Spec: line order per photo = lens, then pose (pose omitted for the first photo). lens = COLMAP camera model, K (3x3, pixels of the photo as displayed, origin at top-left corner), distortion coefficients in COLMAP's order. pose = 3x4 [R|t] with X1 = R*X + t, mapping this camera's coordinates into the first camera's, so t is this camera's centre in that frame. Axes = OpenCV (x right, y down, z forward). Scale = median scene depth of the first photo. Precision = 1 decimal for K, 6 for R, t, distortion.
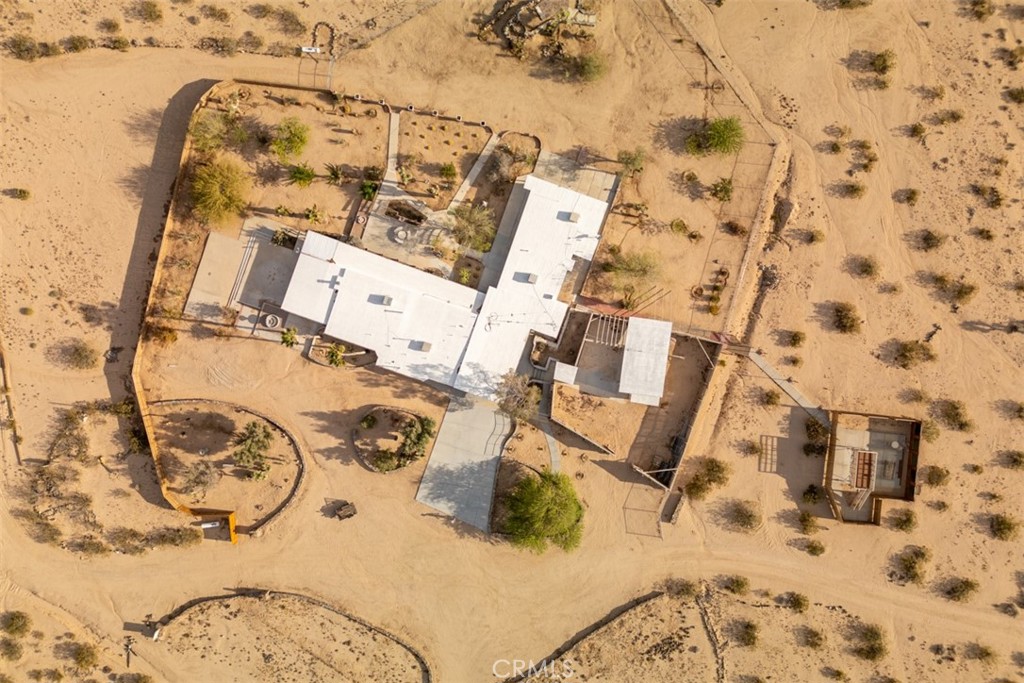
lens RADIAL K [[742.7, 0, 512.0], [0, 742.7, 341.5], [0, 0, 1]] dist [0.077065, -0.080753]
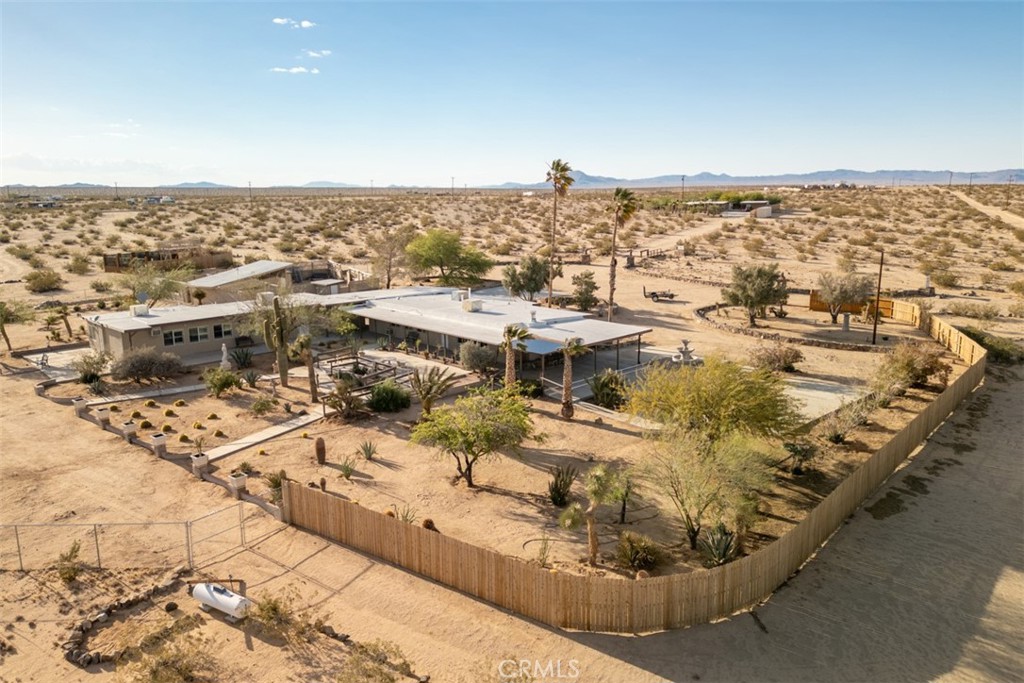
lens RADIAL K [[742.7, 0, 512.0], [0, 742.7, 341.5], [0, 0, 1]] dist [0.077065, -0.080753]
pose [[-0.881039, -0.061727, 0.468999, -0.458784], [0.471506, -0.194456, 0.860156, -0.536896], [0.038105, 0.978967, 0.200428, 0.876708]]
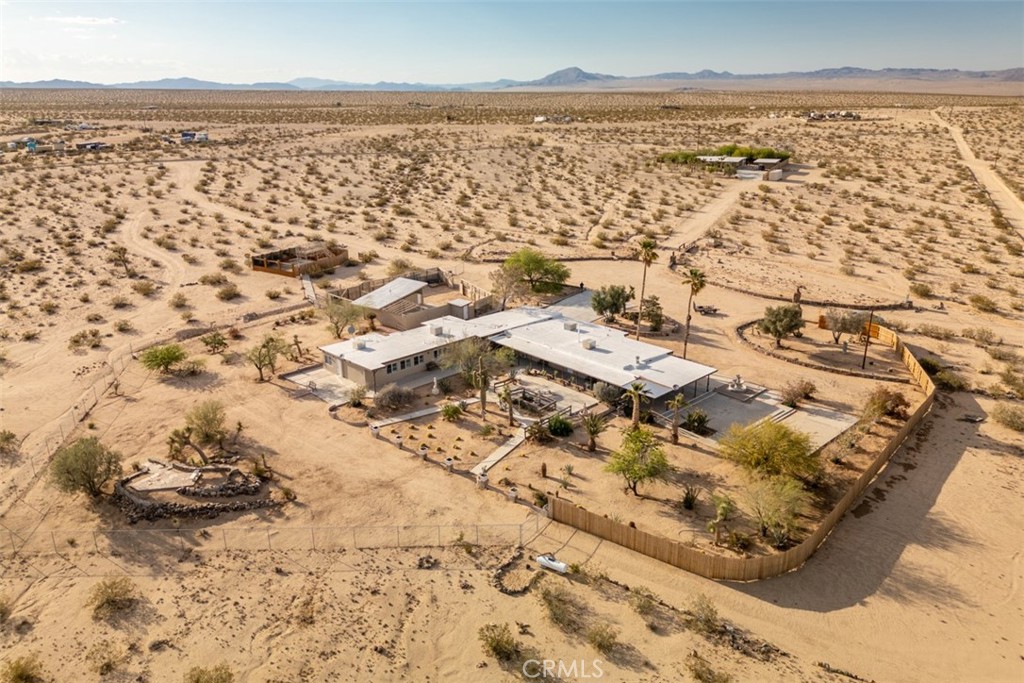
lens RADIAL K [[742.7, 0, 512.0], [0, 742.7, 341.5], [0, 0, 1]] dist [0.077065, -0.080753]
pose [[-0.884979, -0.122524, 0.449221, -0.459462], [0.464435, -0.301354, 0.832758, -0.790072], [0.033342, 0.945607, 0.323597, 0.686137]]
